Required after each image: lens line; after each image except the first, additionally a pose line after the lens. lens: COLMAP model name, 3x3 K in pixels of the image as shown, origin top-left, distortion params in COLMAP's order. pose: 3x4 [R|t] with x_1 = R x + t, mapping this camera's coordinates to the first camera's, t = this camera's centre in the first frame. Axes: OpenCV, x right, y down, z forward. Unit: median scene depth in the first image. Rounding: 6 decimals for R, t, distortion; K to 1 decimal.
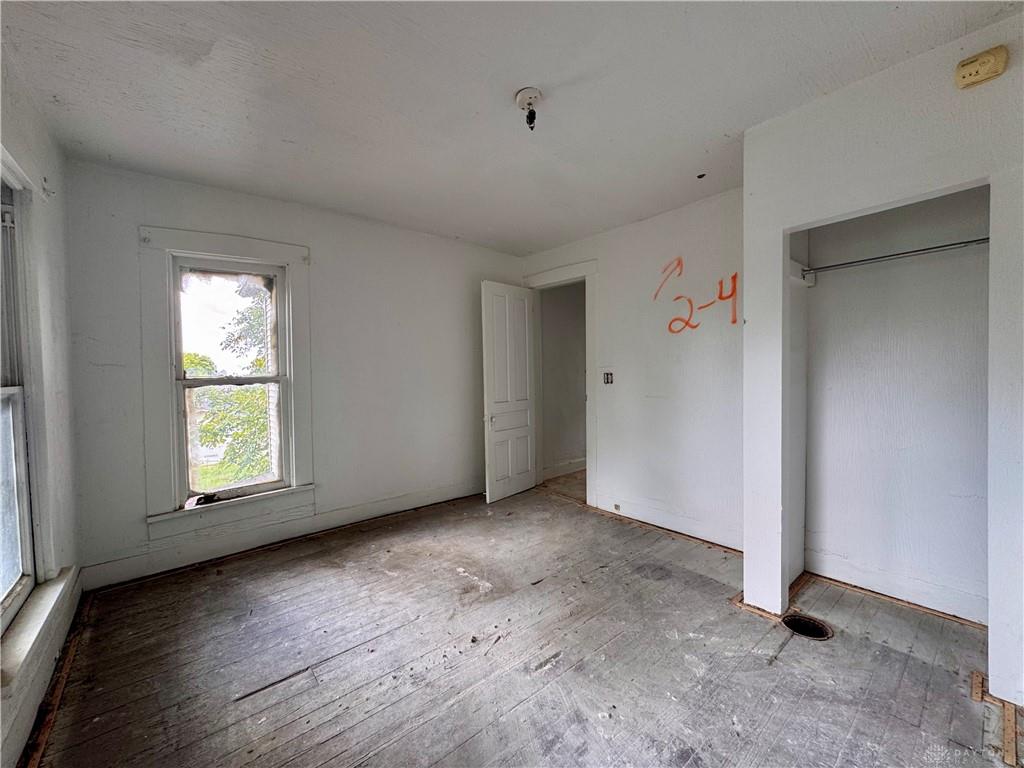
lens RADIAL K [[406.6, 0, 512.0], [0, 406.6, 382.1], [0, 0, 1]] dist [-0.002037, -0.000198]
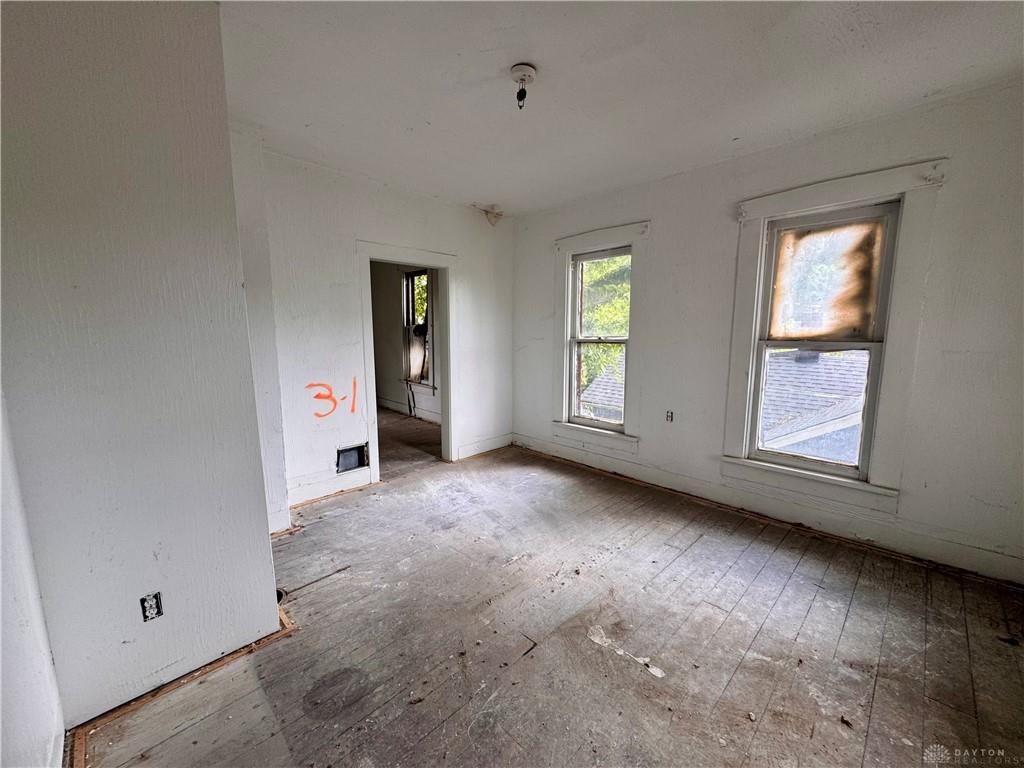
lens RADIAL K [[406.6, 0, 508.9], [0, 406.6, 385.9], [0, 0, 1]] dist [-0.002037, -0.000198]
pose [[-0.997101, 0.032652, -0.068732, 0.138505], [0.020465, 0.985047, 0.171063, -0.081139], [0.073290, 0.169161, -0.982860, 1.702979]]
